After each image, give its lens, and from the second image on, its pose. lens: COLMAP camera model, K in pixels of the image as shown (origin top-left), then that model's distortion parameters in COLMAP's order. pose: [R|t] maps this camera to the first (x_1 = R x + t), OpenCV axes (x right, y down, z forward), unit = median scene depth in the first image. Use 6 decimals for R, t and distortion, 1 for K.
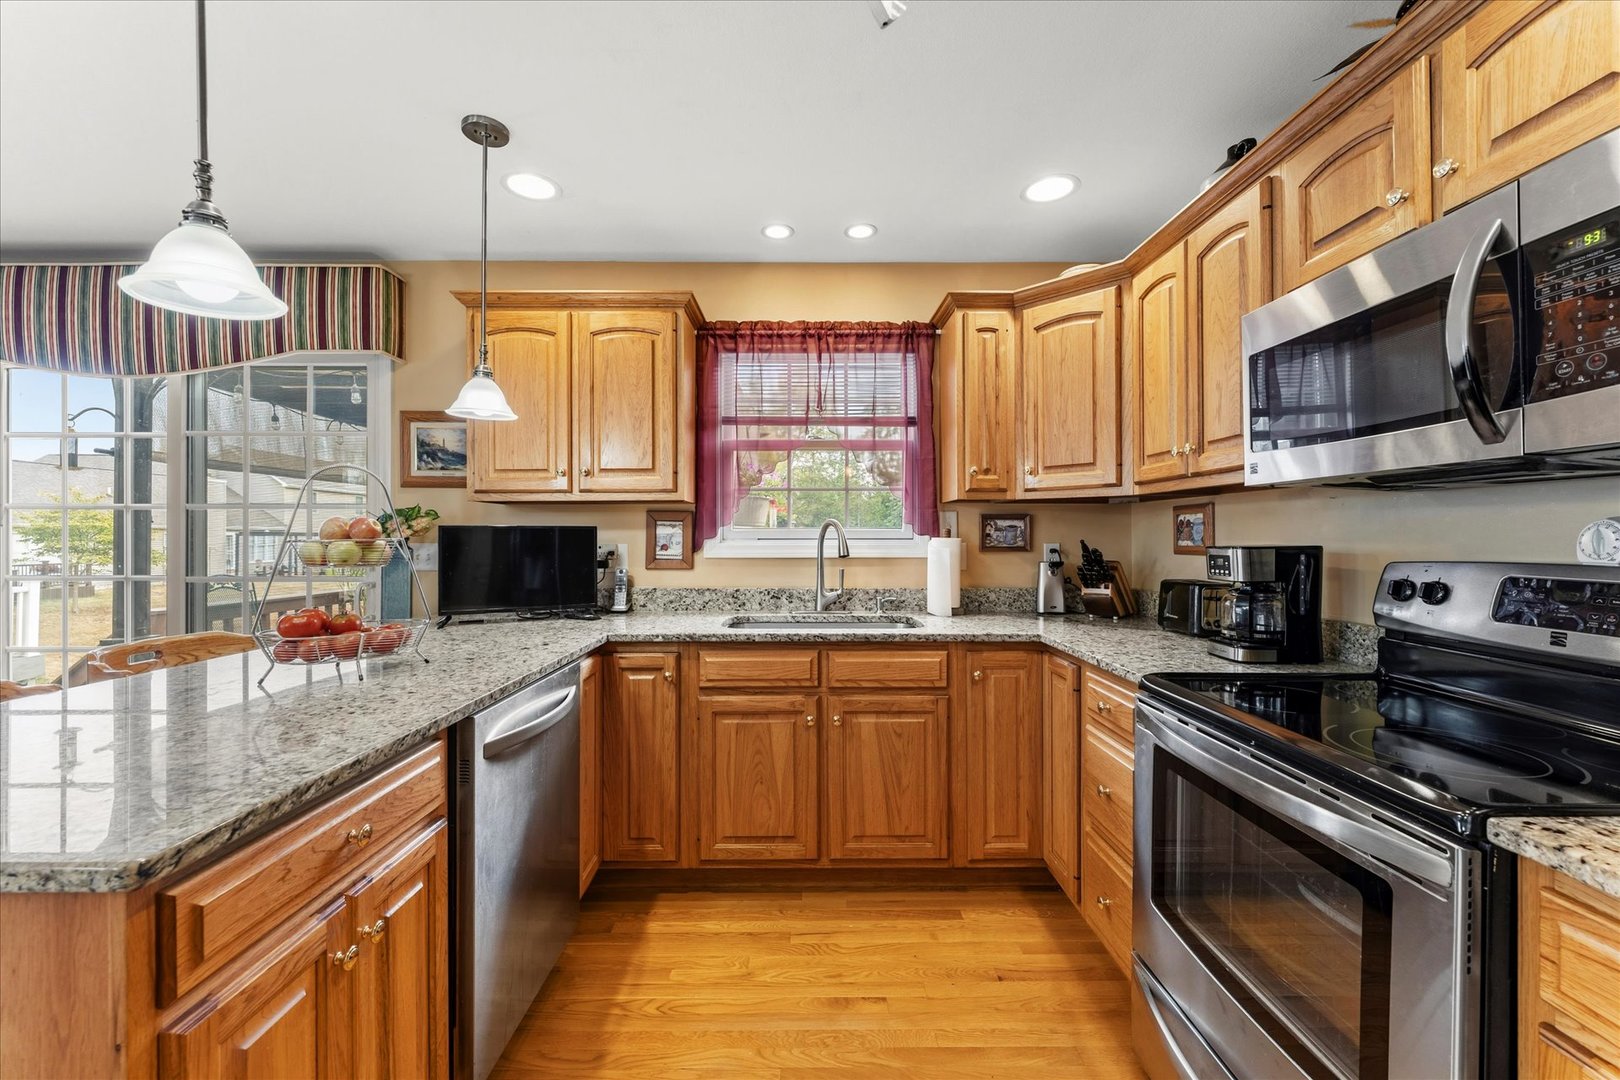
lens RADIAL K [[646.8, 0, 809.0], [0, 646.8, 535.6], [0, 0, 1]] dist [0.000089, -0.000233]
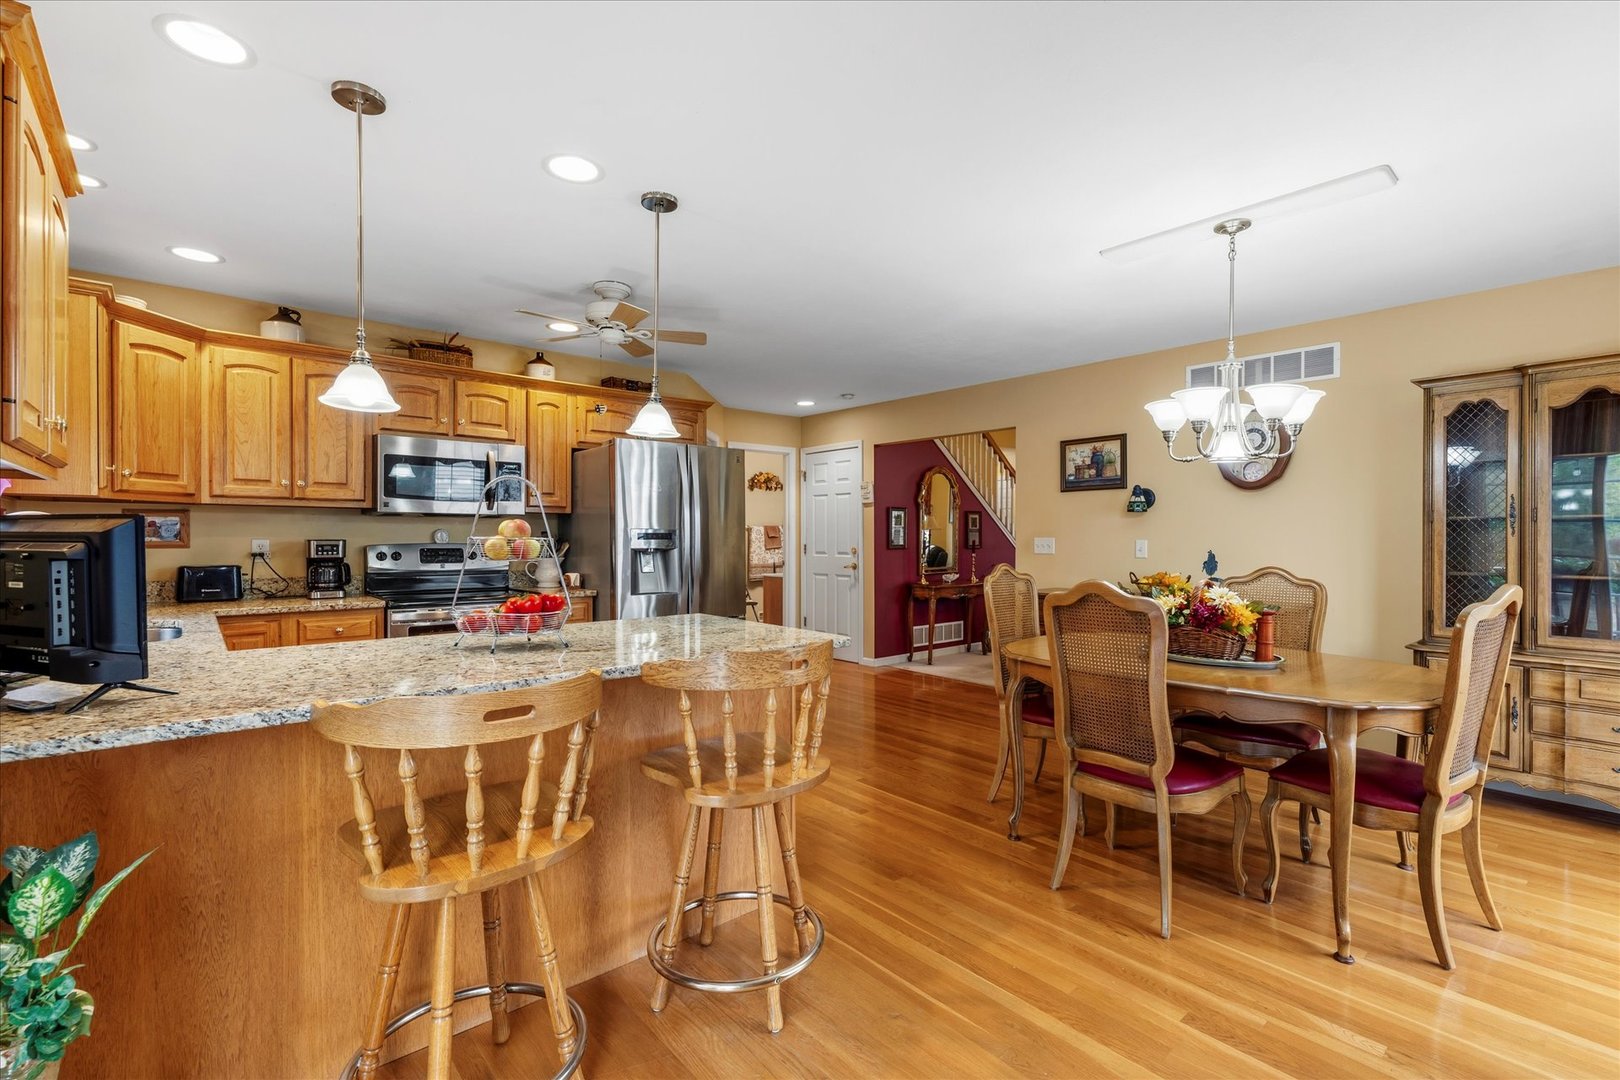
lens RADIAL K [[725.6, 0, 810.0], [0, 725.6, 540.0], [0, 0, 1]] dist [0.001778, 0.000251]
pose [[-0.648178, -0.008018, 0.761446, -1.300000], [-0.004940, 0.999968, 0.006324, -0.001974], [-0.761472, 0.000338, -0.648197, 0.896205]]
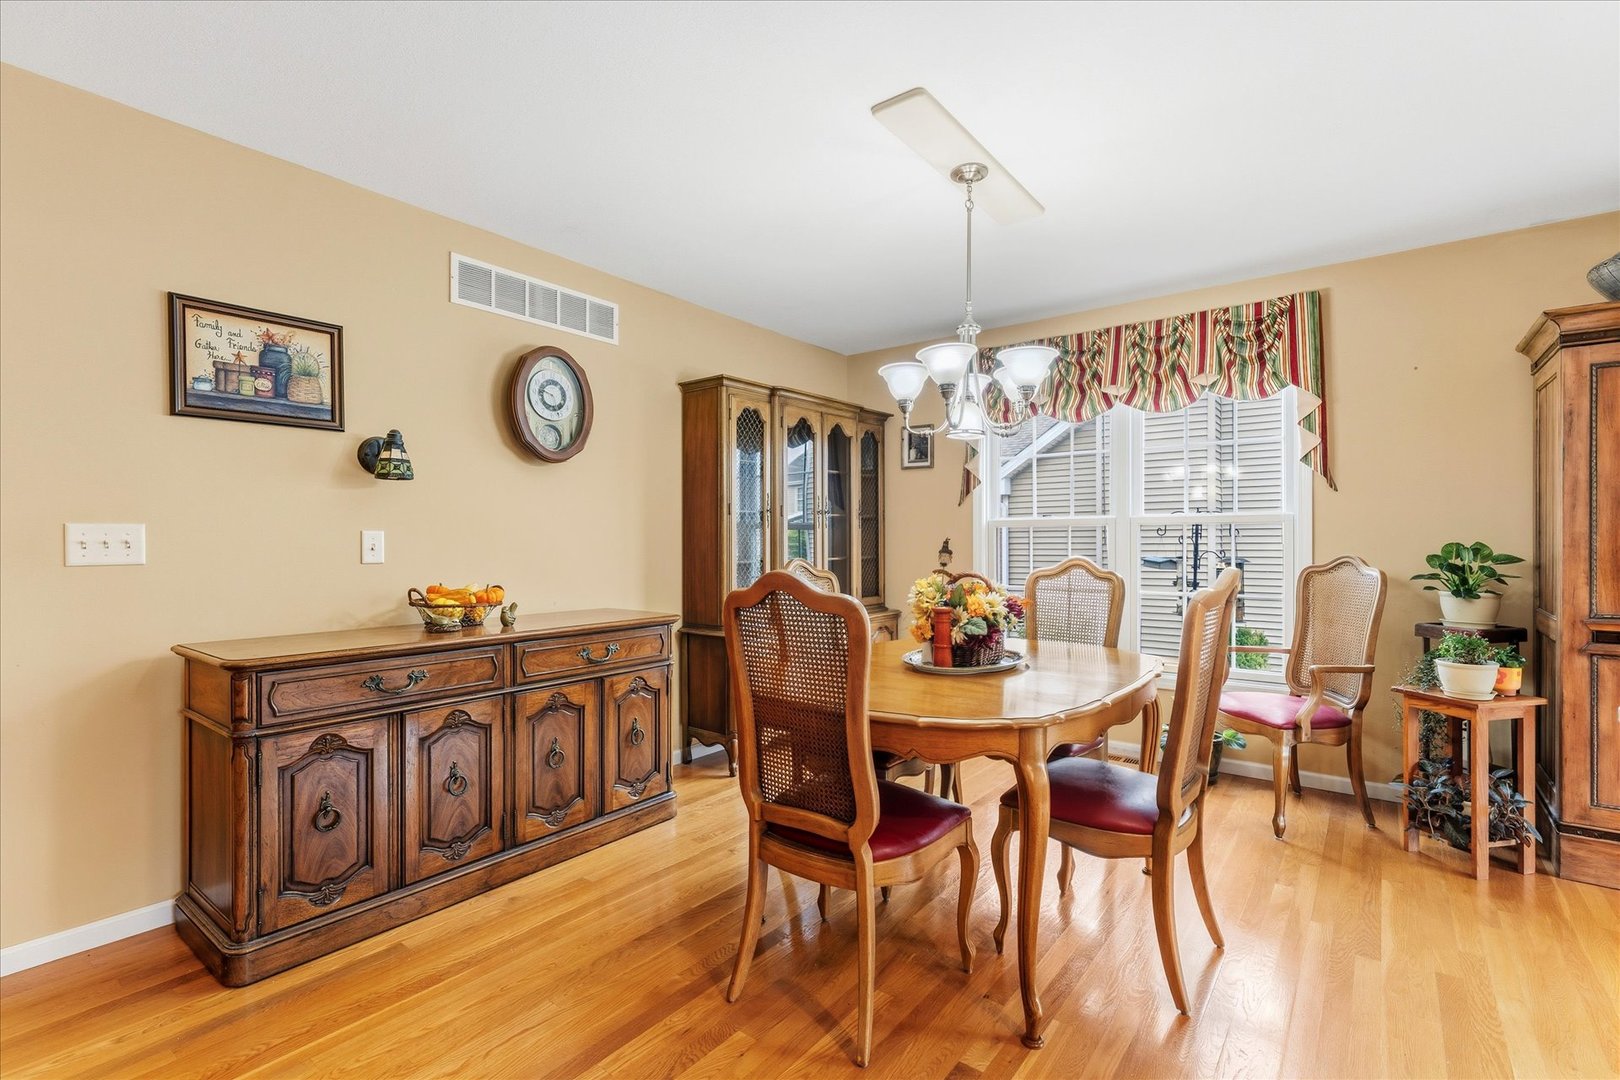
lens RADIAL K [[741.9, 0, 810.0], [0, 741.9, 540.0], [0, 0, 1]] dist [-0.000015, -0.000077]
pose [[-0.619736, -0.002846, -0.784805, 0.045058], [0.003194, 0.999976, -0.006149, 0.028988], [0.784804, -0.006318, -0.619712, 0.151843]]
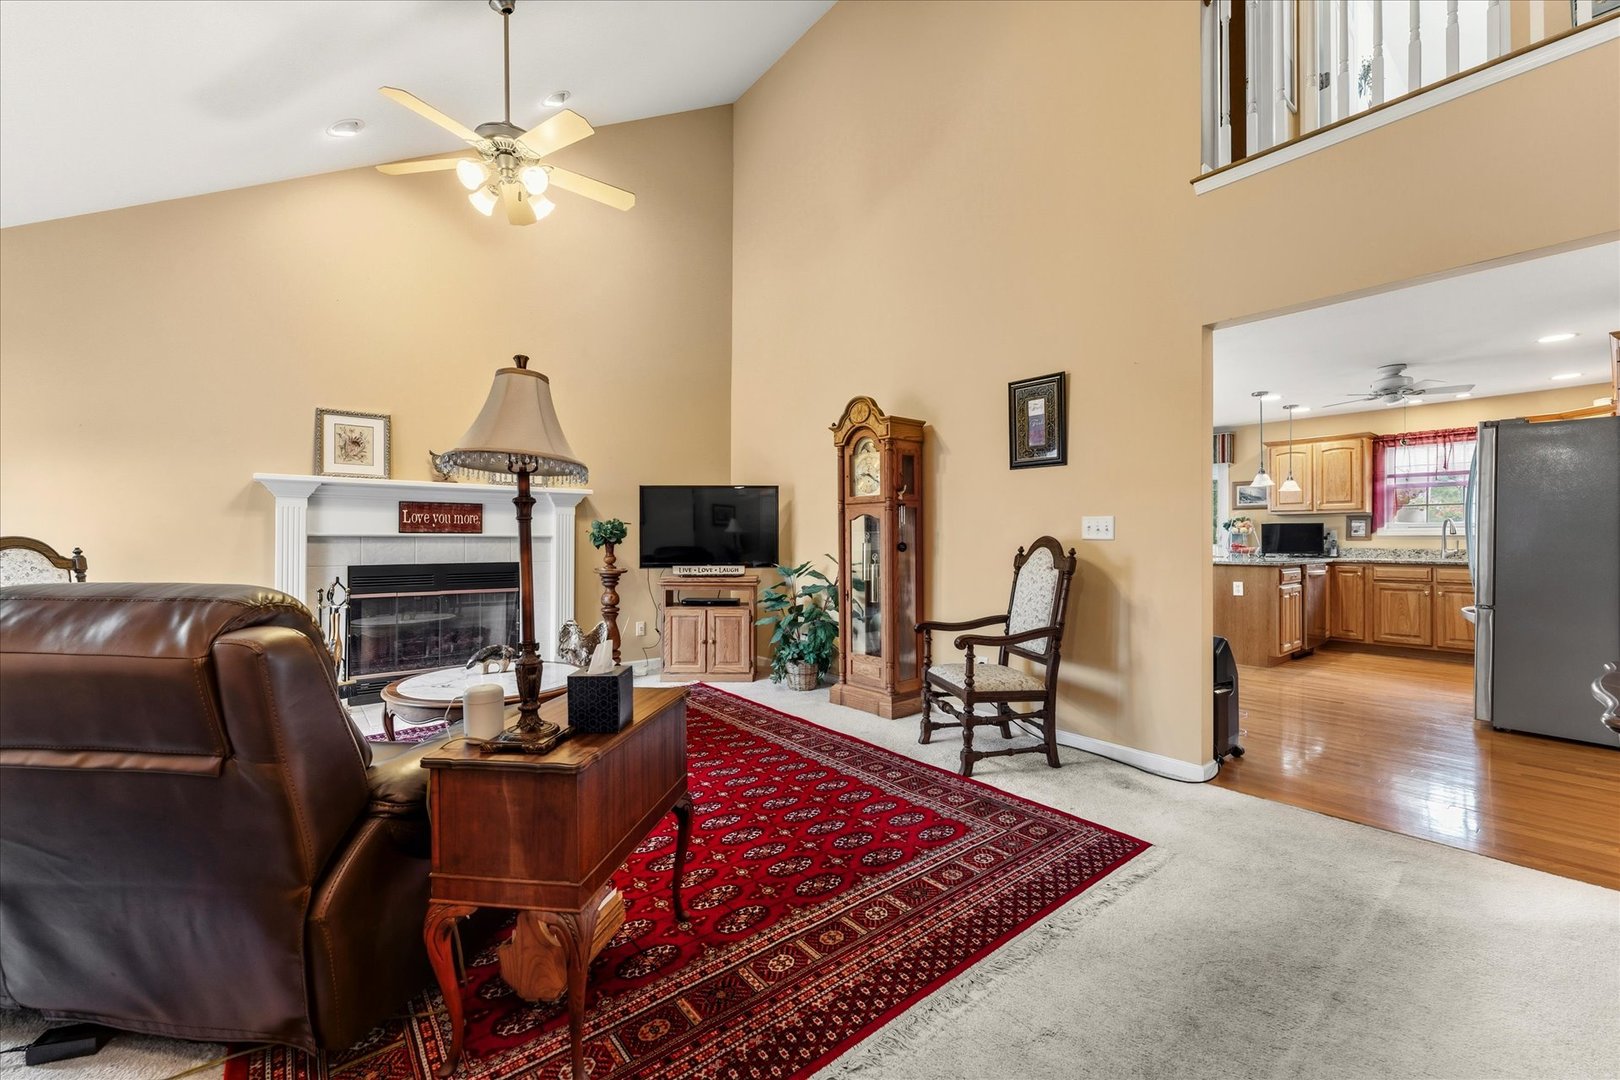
lens RADIAL K [[650.3, 0, 811.3], [0, 650.3, 536.5], [0, 0, 1]] dist [-0.001173, -0.000277]
pose [[0.622872, -0.002751, -0.782319, 0.451689], [0.001988, 0.999996, -0.001934, 0.042972], [0.782321, -0.000350, 0.622875, -2.330391]]
